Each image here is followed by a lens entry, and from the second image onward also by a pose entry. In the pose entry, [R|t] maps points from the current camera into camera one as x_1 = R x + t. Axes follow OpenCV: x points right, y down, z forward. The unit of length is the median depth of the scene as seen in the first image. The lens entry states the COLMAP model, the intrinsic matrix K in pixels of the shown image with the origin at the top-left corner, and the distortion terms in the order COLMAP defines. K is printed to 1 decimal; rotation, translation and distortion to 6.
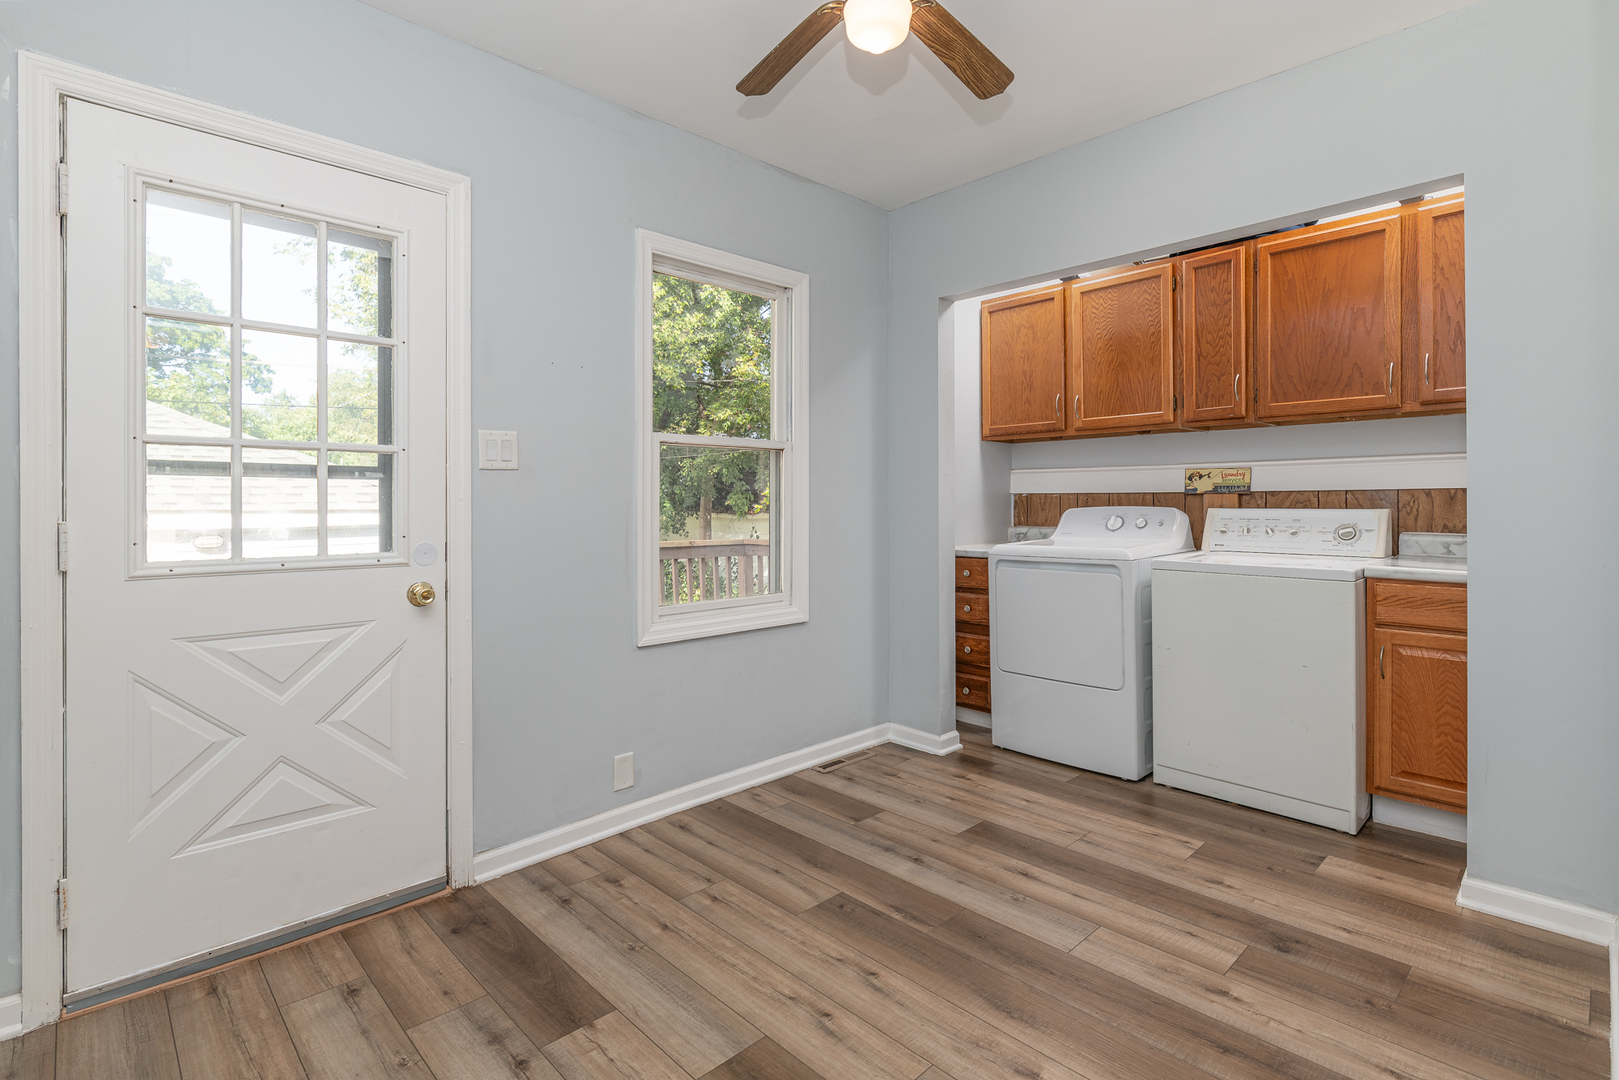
lens RADIAL K [[776.6, 0, 809.4], [0, 776.6, 501.5], [0, 0, 1]] dist [-0.001983, 0.000588]
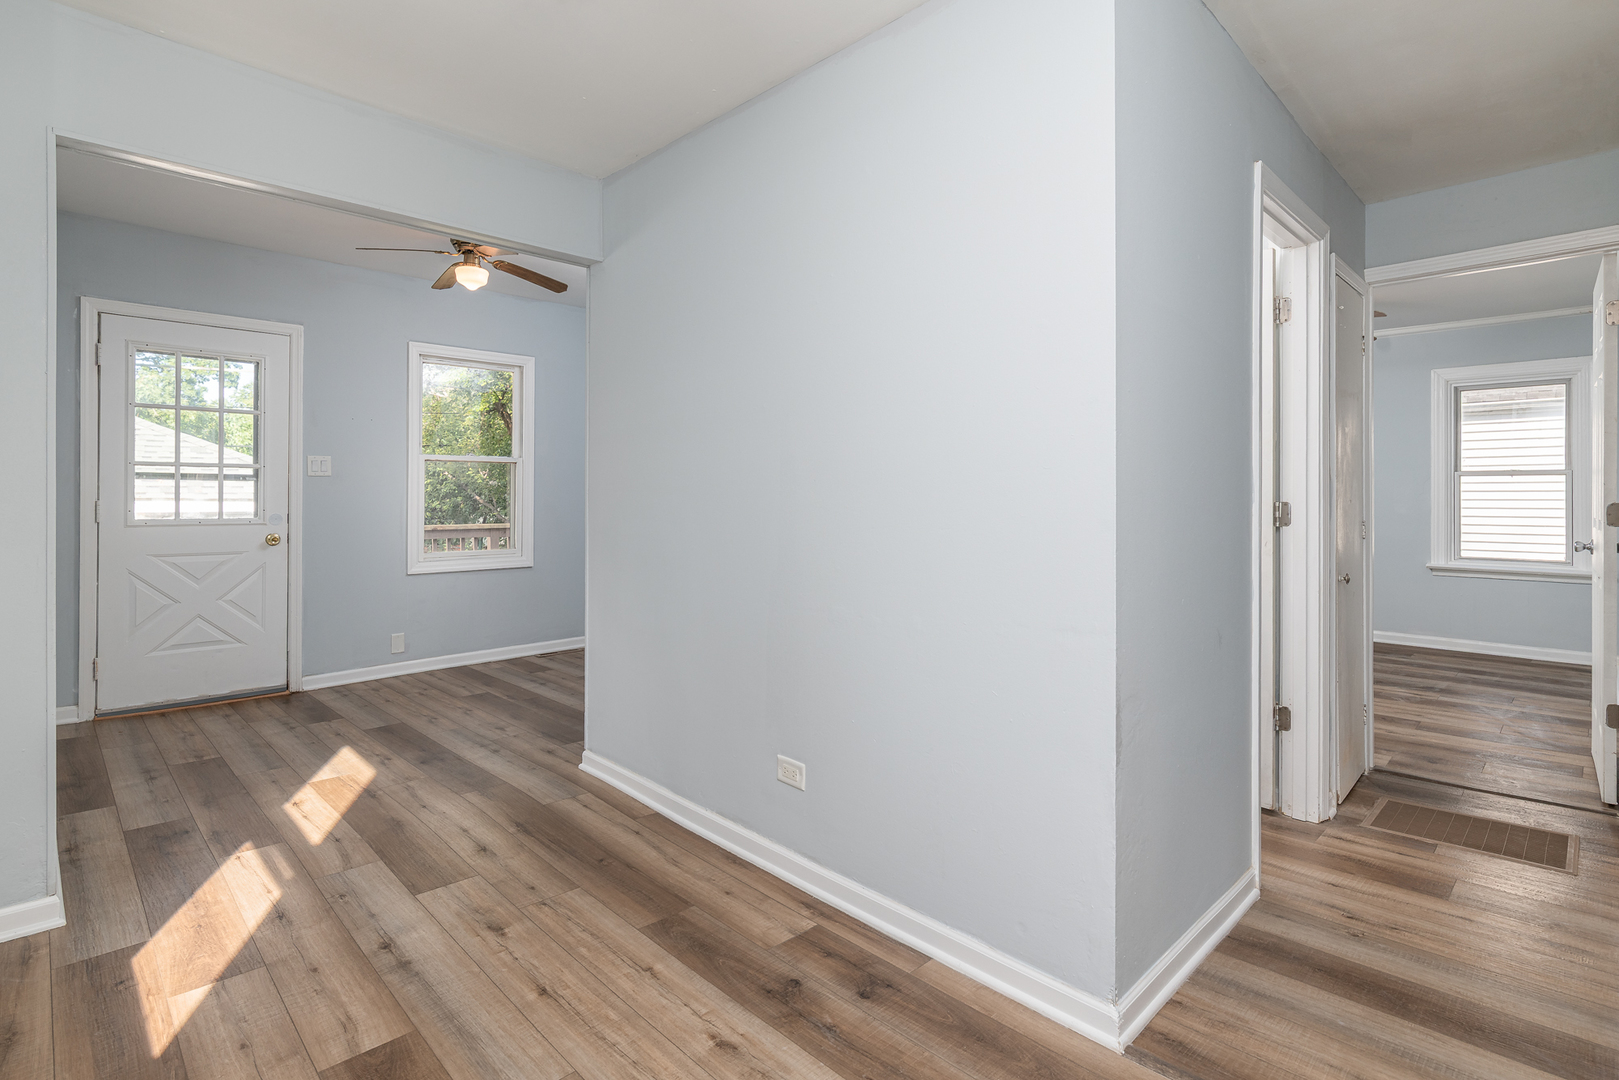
lens RADIAL K [[783.3, 0, 808.4], [0, 783.3, 496.1], [0, 0, 1]] dist [0.000530, -0.000465]
pose [[0.999844, 0.008622, 0.015395, 0.783823], [-0.008608, 0.999962, -0.001002, -0.000977], [-0.015403, 0.000869, 0.999881, -0.959382]]
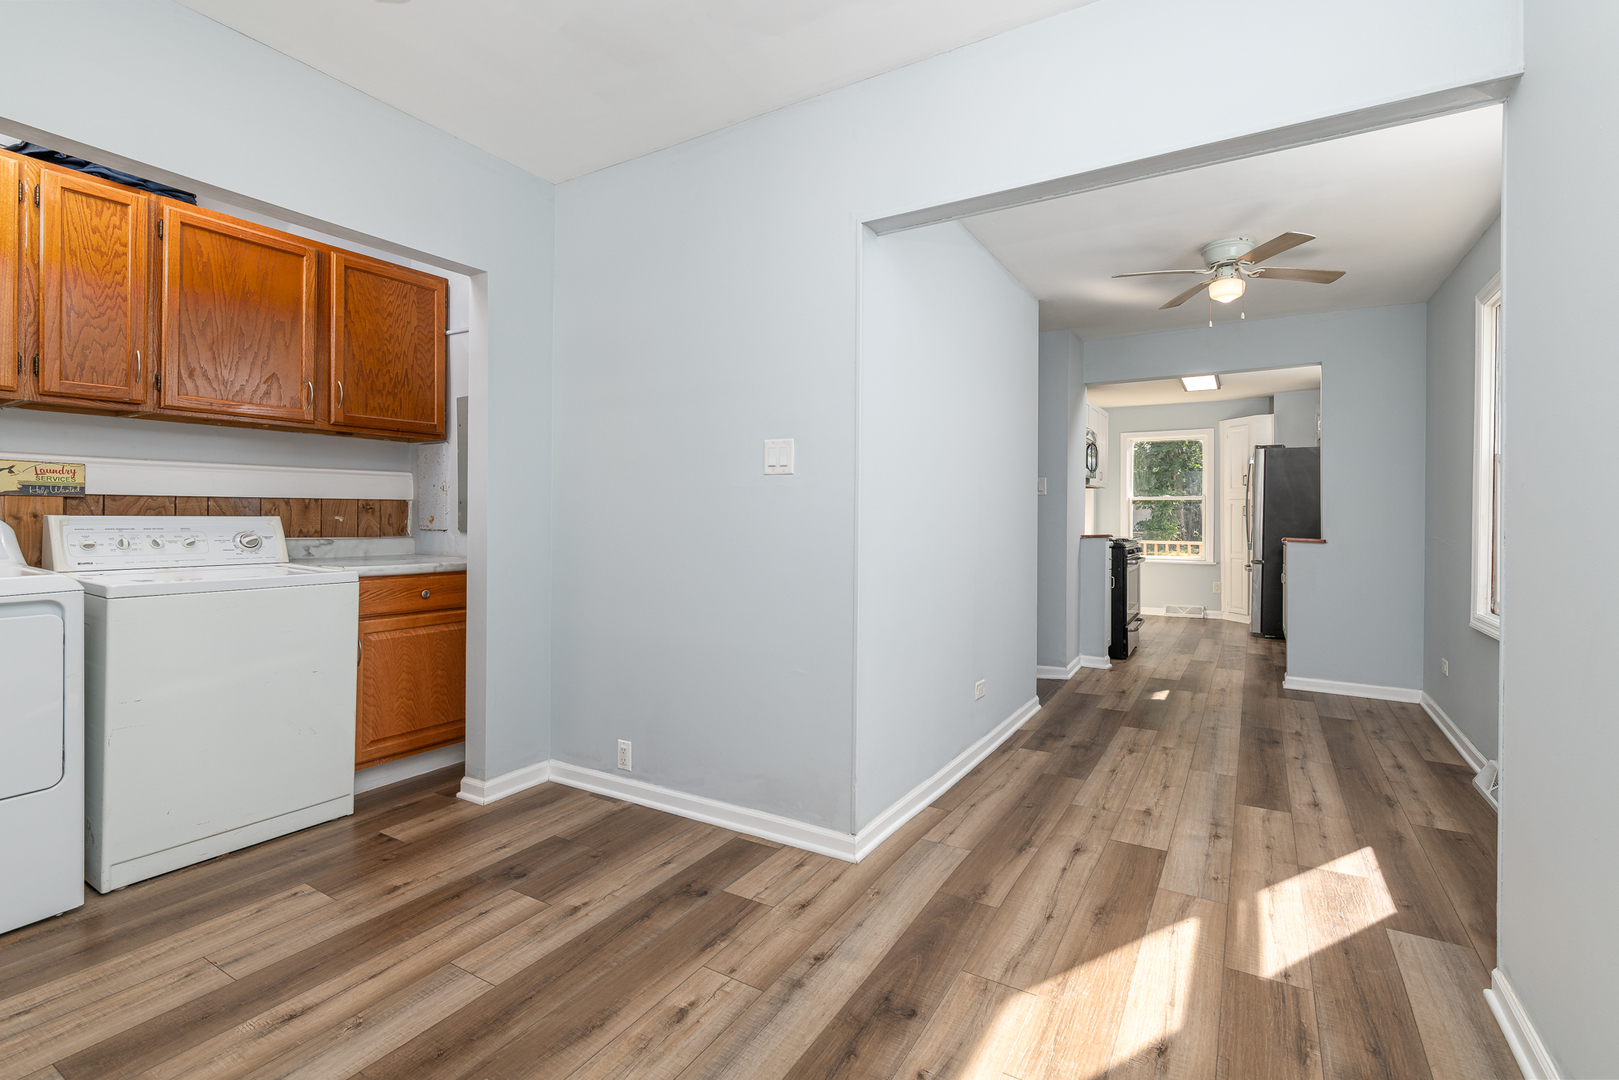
lens RADIAL K [[747.4, 0, 806.1], [0, 747.4, 512.8], [0, 0, 1]] dist [0.003370, 0.000020]
pose [[-0.266835, 0.005046, 0.963729, -0.571111], [-0.005761, 0.999960, -0.006831, 0.010818], [-0.963725, -0.007375, -0.266795, 0.782713]]
